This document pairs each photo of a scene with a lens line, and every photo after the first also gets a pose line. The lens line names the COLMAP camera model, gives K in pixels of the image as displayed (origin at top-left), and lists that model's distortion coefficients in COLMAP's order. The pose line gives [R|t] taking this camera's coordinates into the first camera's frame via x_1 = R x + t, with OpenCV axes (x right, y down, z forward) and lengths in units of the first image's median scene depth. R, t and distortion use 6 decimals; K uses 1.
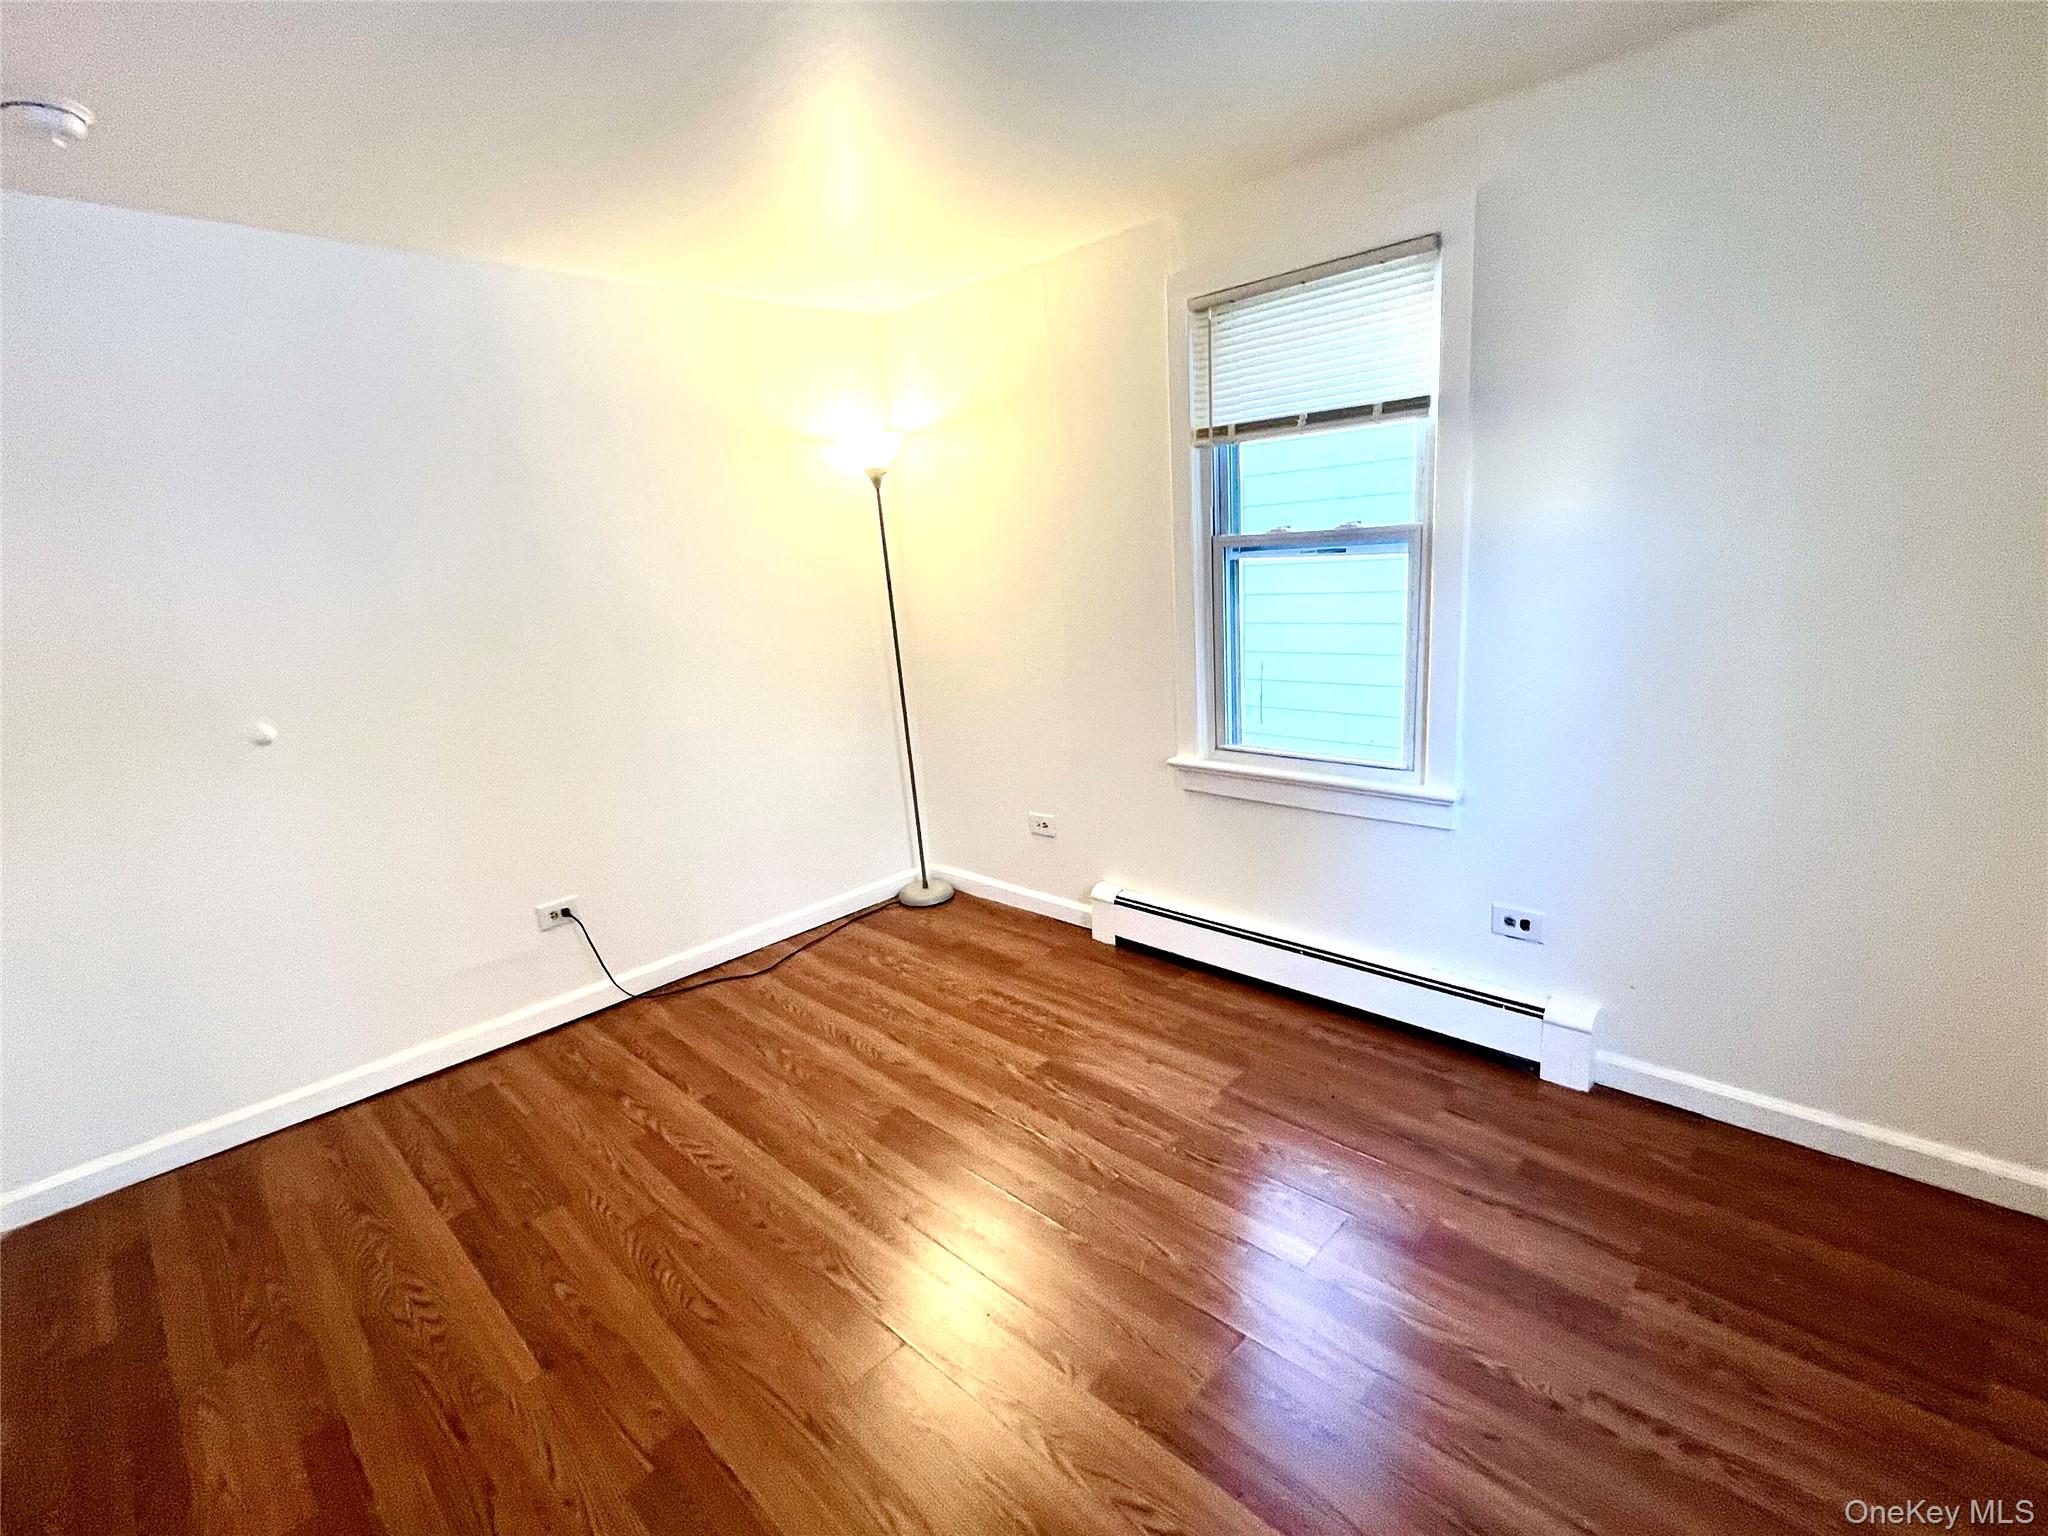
lens RADIAL K [[938.1, 0, 1016.8], [0, 938.1, 772.2], [0, 0, 1]] dist [0.001424, -0.000473]
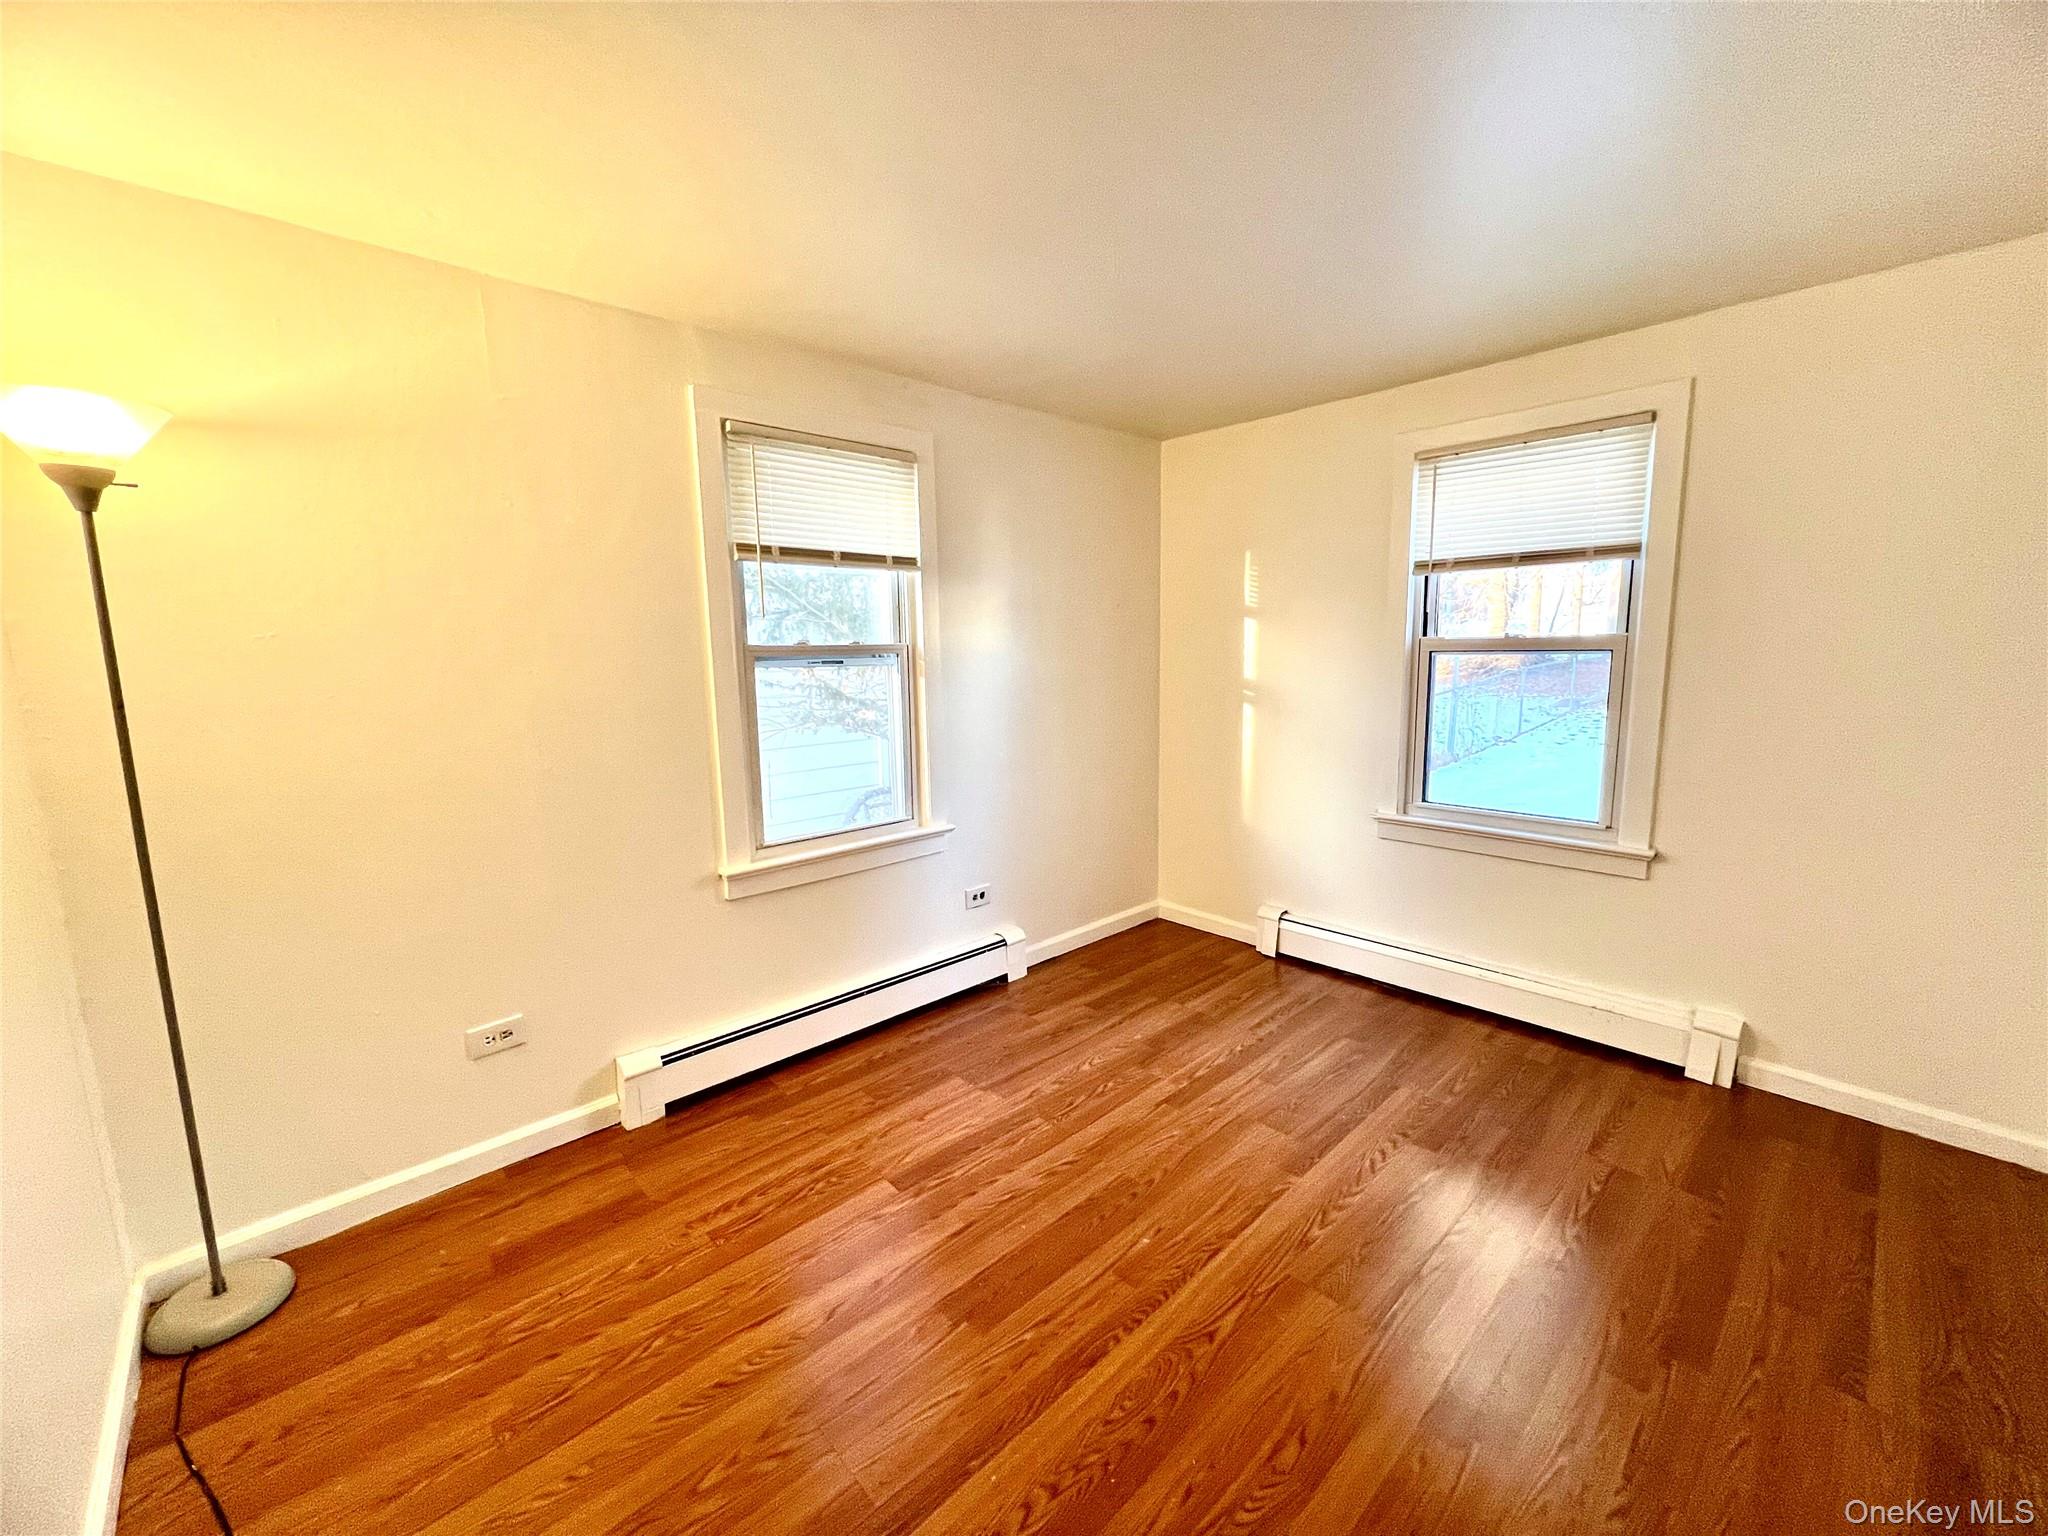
lens RADIAL K [[816.0, 0, 1009.8], [0, 816.0, 774.7], [0, 0, 1]] dist [-0.000142, 0.000341]
pose [[0.055930, -0.096274, 0.993782, -0.762863], [0.241760, 0.967026, 0.080076, -0.127161], [-0.968723, 0.235778, 0.077361, 0.753963]]
